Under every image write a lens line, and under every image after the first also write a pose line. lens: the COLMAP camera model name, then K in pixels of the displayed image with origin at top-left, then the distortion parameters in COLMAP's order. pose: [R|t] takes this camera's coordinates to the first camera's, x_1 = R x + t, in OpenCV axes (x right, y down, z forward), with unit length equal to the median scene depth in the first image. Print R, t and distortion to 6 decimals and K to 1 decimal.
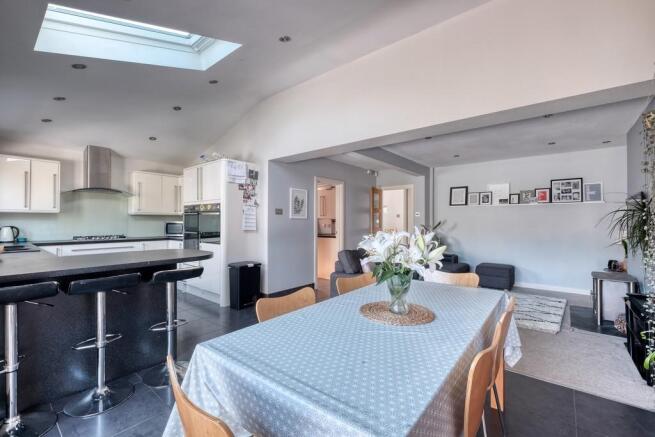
lens RADIAL K [[287.6, 0, 324.2], [0, 287.6, 216.6], [0, 0, 1]] dist [-0.004489, -0.000652]
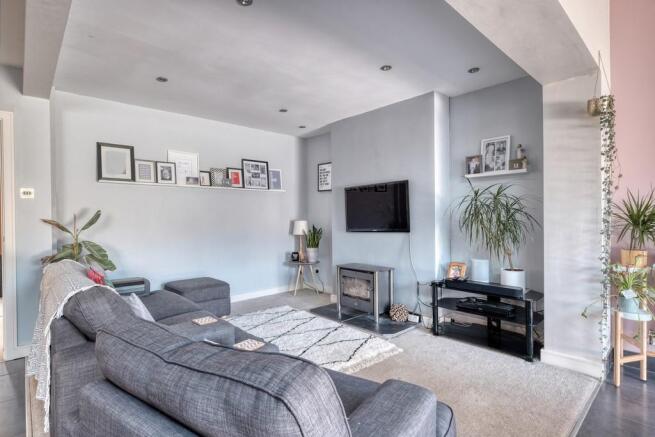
lens RADIAL K [[337.0, 0, 310.6], [0, 337.0, 219.5], [0, 0, 1]] dist [0.003597, -0.000142]
pose [[0.138576, -0.016817, 0.990209, -0.096721], [-0.011982, 0.999754, 0.018656, 0.018600], [-0.990279, -0.014450, 0.138341, 0.707874]]
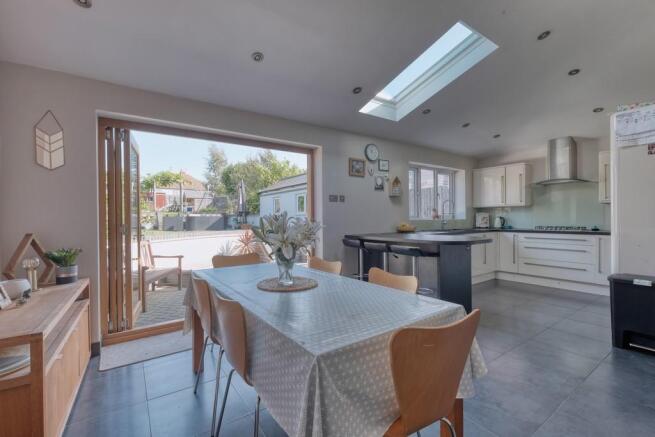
lens RADIAL K [[287.6, 0, 319.0], [0, 287.6, 219.2], [0, 0, 1]] dist [-0.004489, -0.000652]
pose [[-0.283056, 0.003777, -0.959096, 0.396829], [0.024038, 0.999706, -0.003157, 0.022319], [0.958802, -0.023948, -0.283064, 0.437589]]
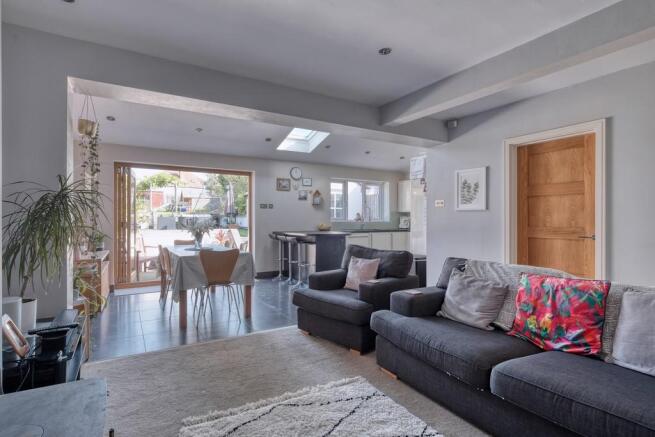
lens RADIAL K [[337.0, 0, 321.0], [0, 337.0, 220.1], [0, 0, 1]] dist [0.003597, -0.000142]
pose [[-0.338198, -0.001122, -0.941074, 0.824676], [0.013621, 0.999889, -0.006087, 0.031609], [0.940976, -0.014877, -0.338145, 0.922942]]
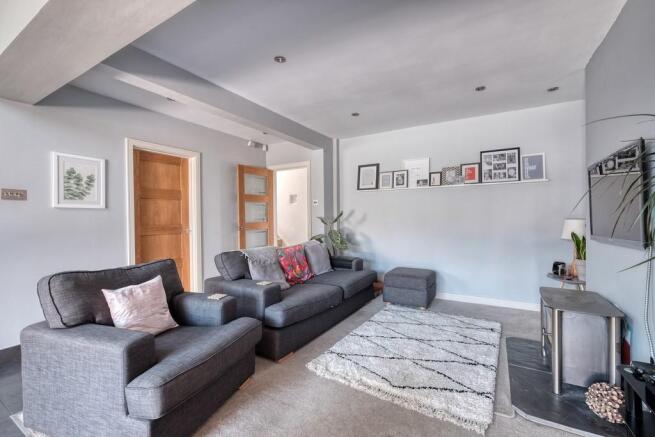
lens RADIAL K [[287.6, 0, 324.7], [0, 287.6, 216.3], [0, 0, 1]] dist [-0.004489, -0.000652]
pose [[0.986680, -0.014461, 0.162028, 0.293358], [0.011817, 0.999781, 0.017270, 0.018749], [-0.162243, -0.015125, 0.986635, 0.358442]]
